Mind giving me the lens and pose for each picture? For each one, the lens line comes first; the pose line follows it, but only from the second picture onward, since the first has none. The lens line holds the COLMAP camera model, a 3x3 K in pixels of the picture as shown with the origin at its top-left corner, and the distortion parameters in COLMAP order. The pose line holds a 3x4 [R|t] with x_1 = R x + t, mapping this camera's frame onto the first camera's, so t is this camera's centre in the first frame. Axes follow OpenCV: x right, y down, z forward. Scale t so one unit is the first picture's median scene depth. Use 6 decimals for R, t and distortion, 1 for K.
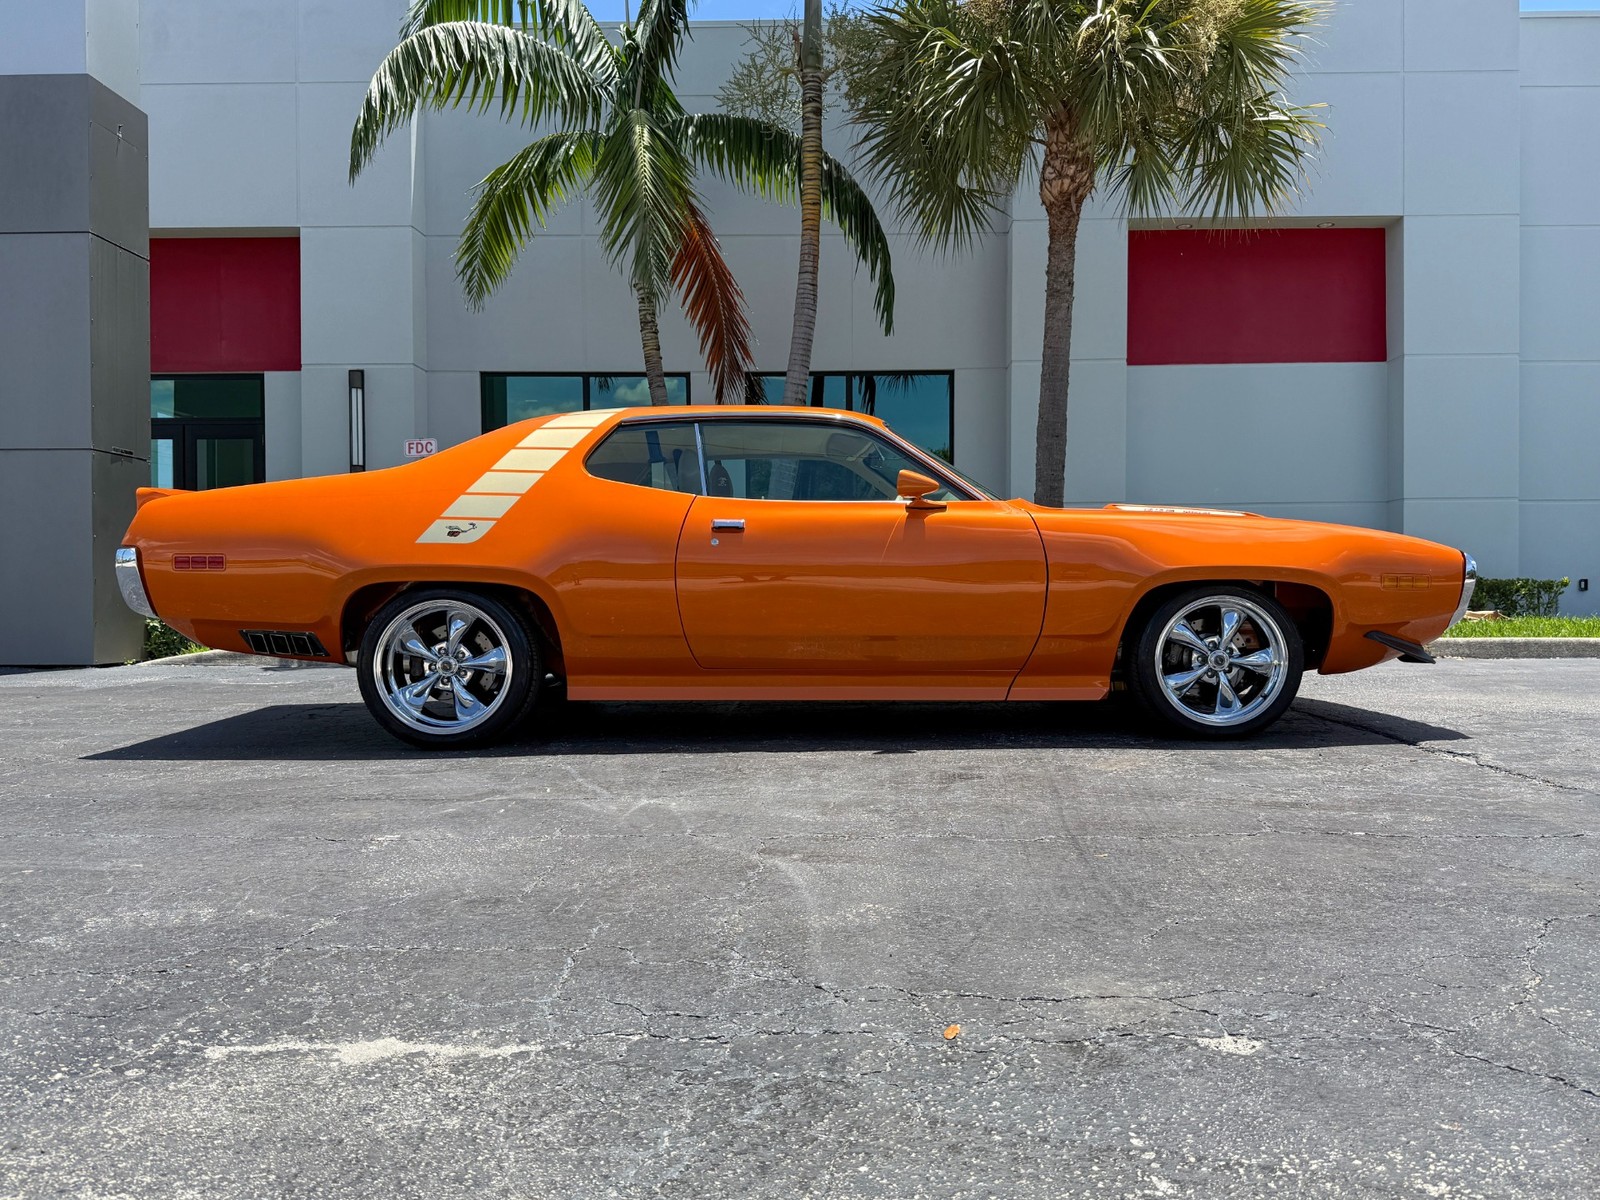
lens RADIAL K [[1108.0, 0, 833.4], [0, 1108.0, 623.4], [0, 0, 1]] dist [0.021690, -0.027881]
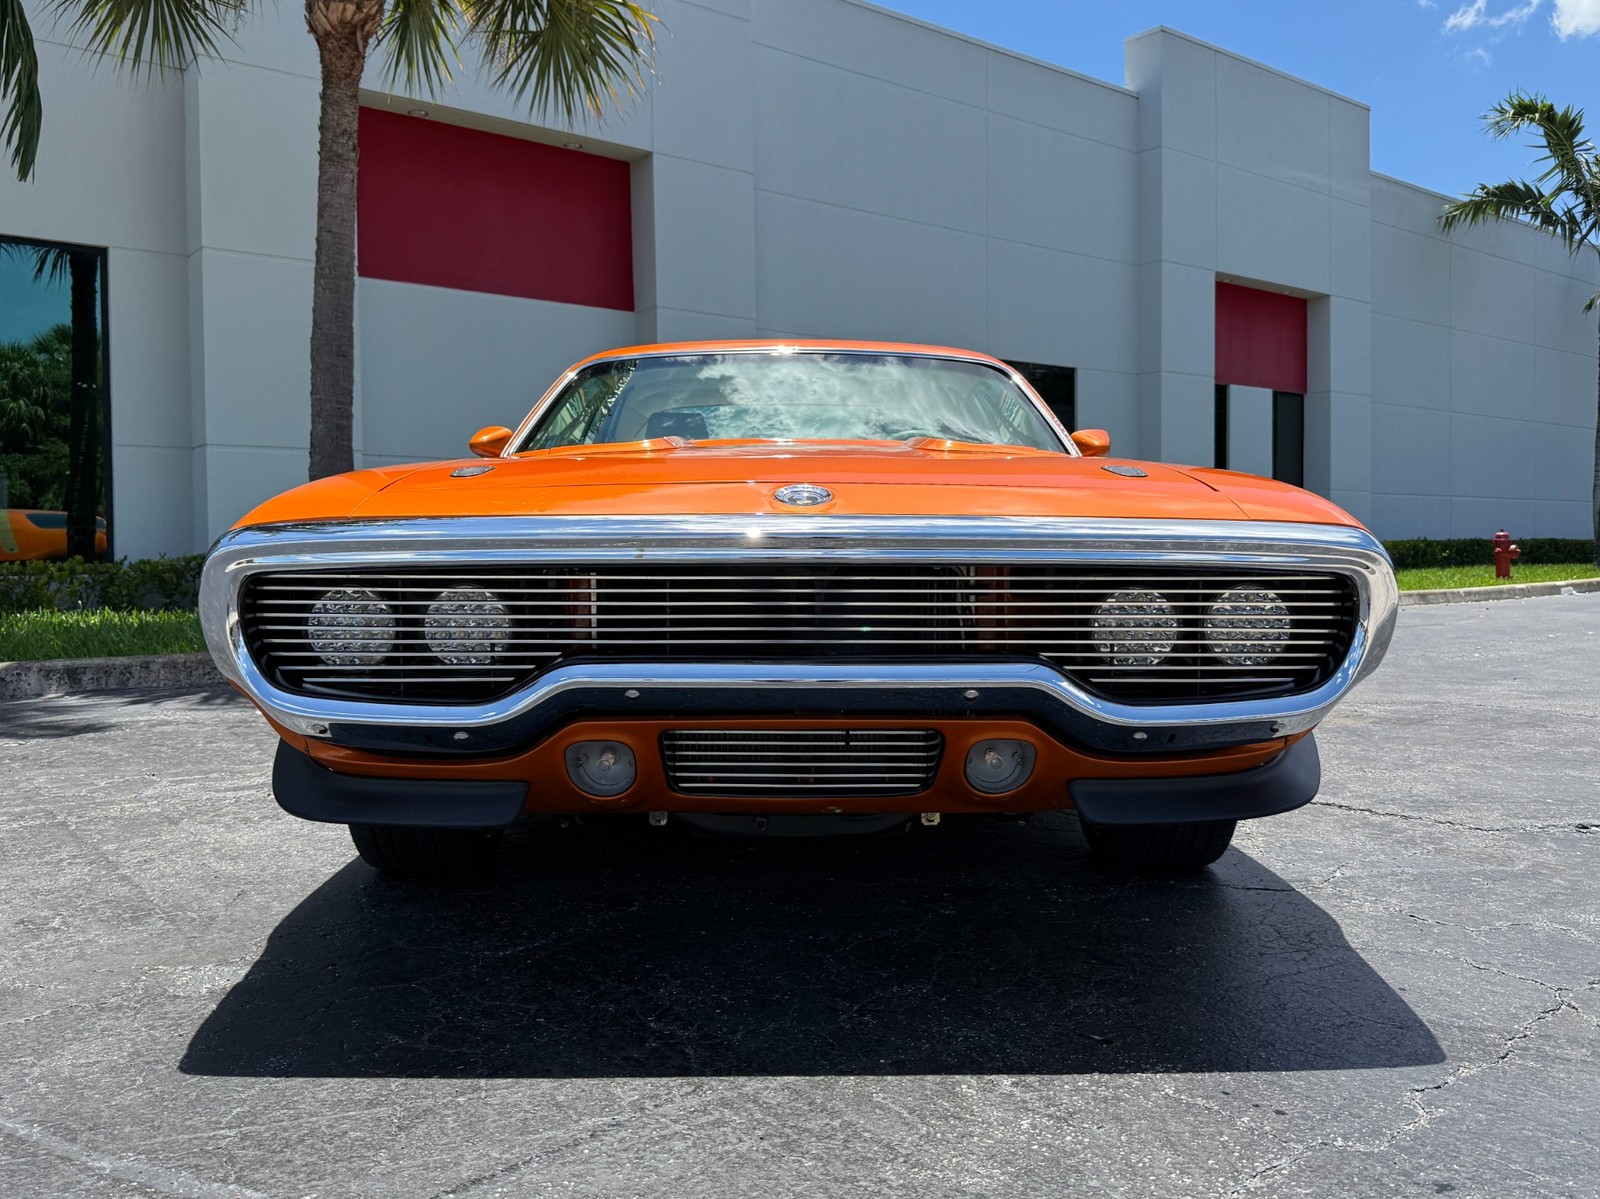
lens RADIAL K [[1275.9, 0, 798.1], [0, 1275.9, 589.9], [0, 0, 1]] dist [0.043910, -0.070603]
pose [[0.781922, -0.019818, 0.623061, -0.094005], [0.021590, 0.999756, 0.004706, -0.012999], [-0.623002, 0.009772, 0.782159, 0.161529]]
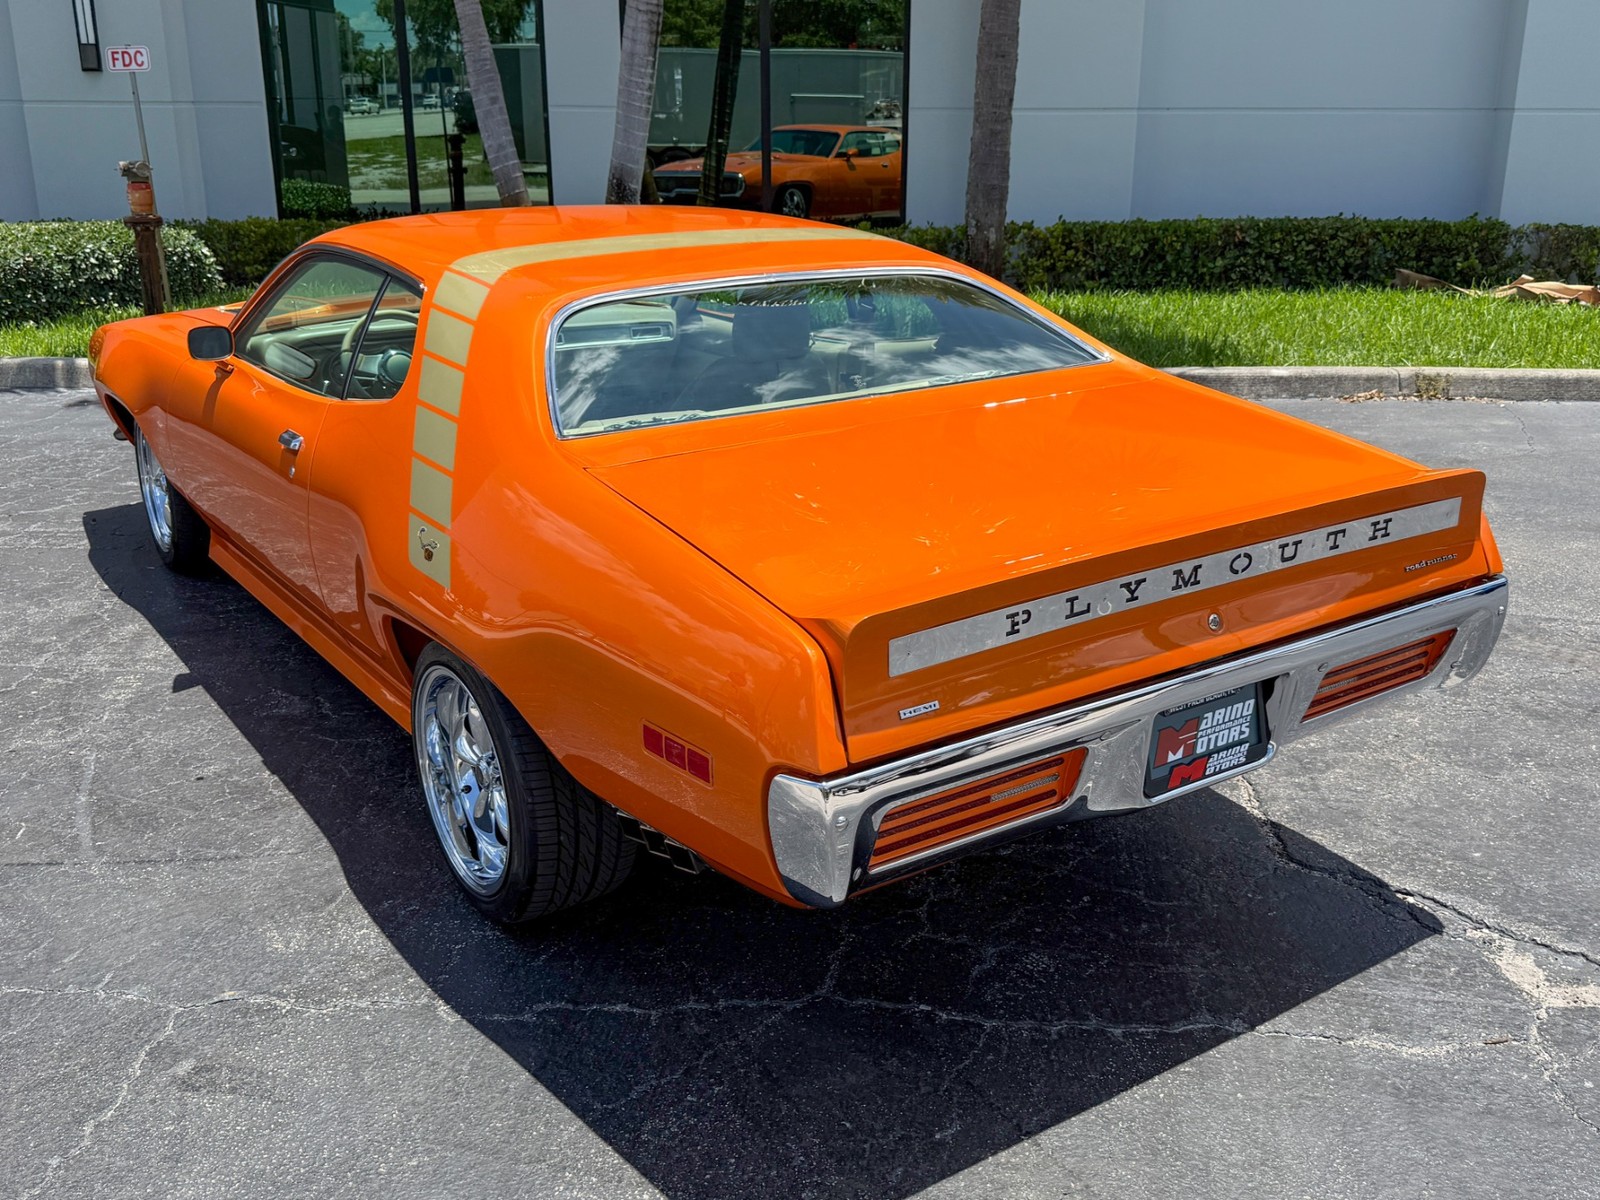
lens RADIAL K [[1392.1, 0, 806.8], [0, 1392.1, 609.4], [0, 0, 1]] dist [0.053926, -0.093732]
pose [[0.999891, 0.012890, -0.007230, 0.089311], [-0.010287, 0.958250, 0.285745, -0.085761], [0.010612, -0.285640, 0.958278, 0.026152]]
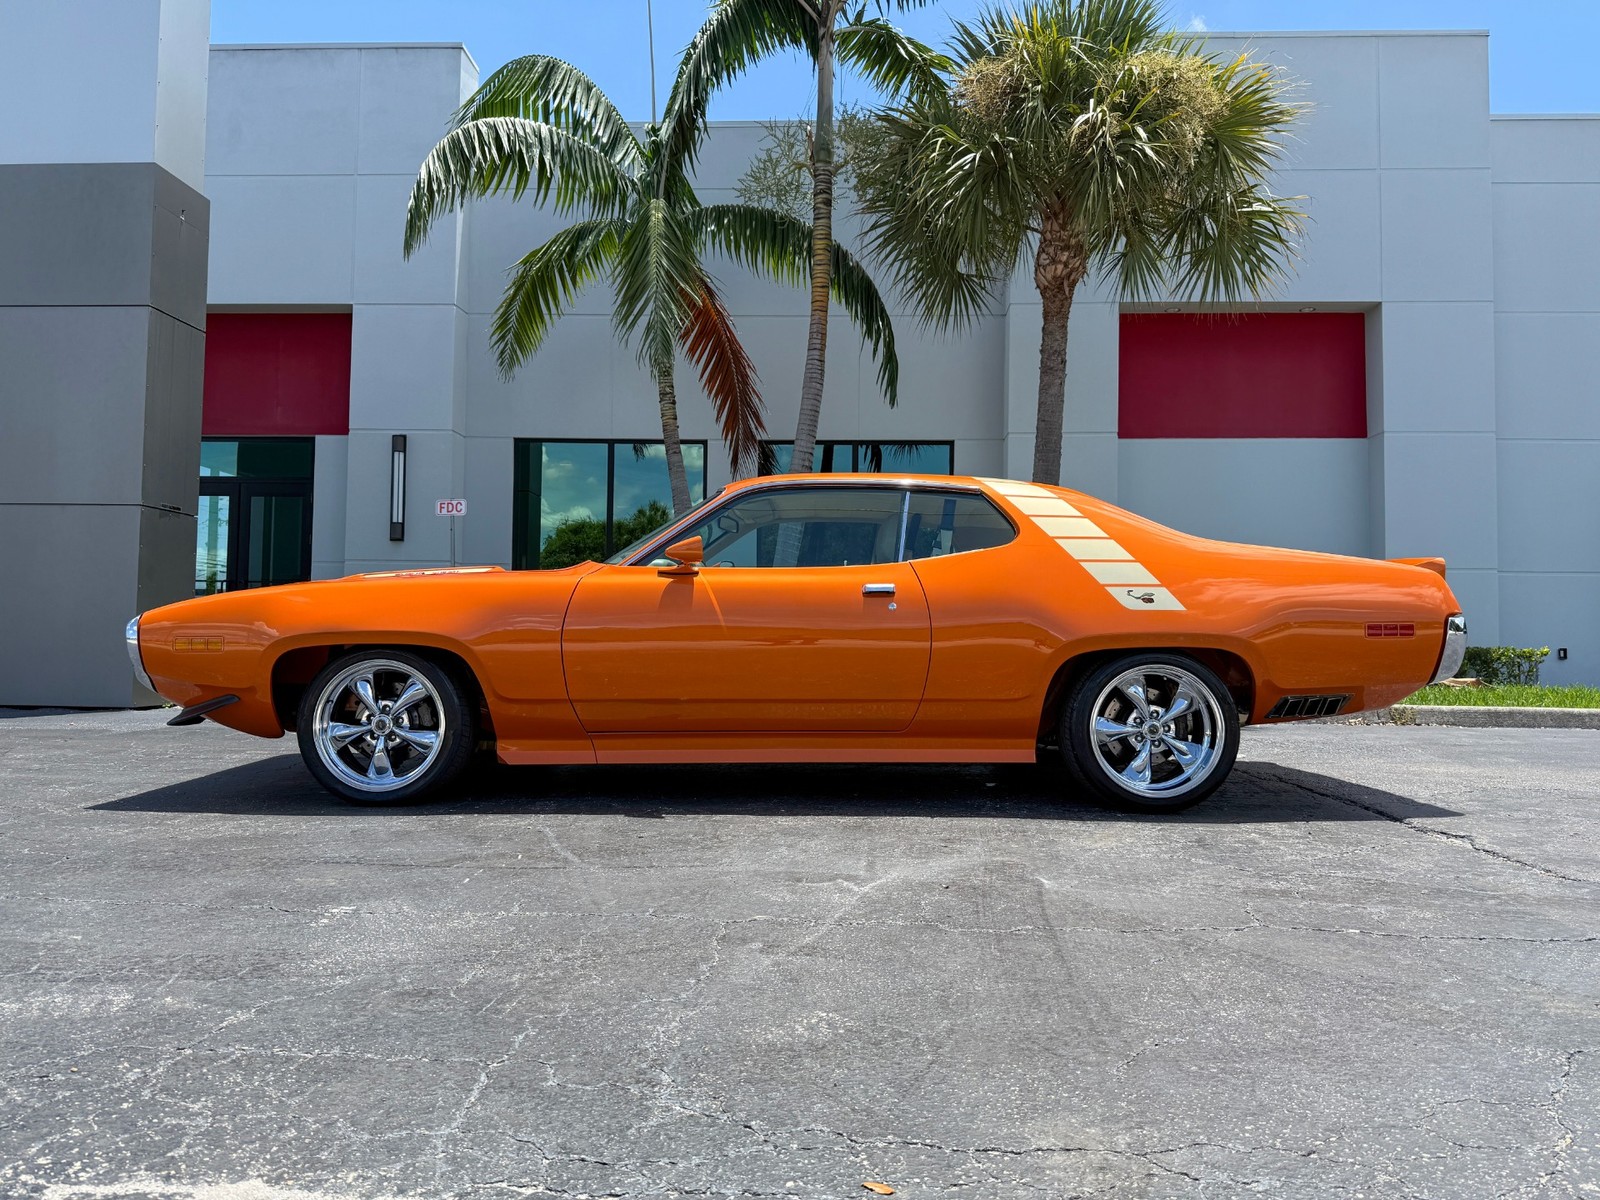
lens RADIAL K [[1040.3, 0, 813.0], [0, 1040.3, 615.0], [0, 0, 1]] dist [0.015812, -0.022801]
pose [[0.999461, 0.016542, -0.028357, 0.007627], [-0.018140, 0.998206, -0.057060, -0.004675], [0.027362, 0.057544, 0.997968, 0.019756]]
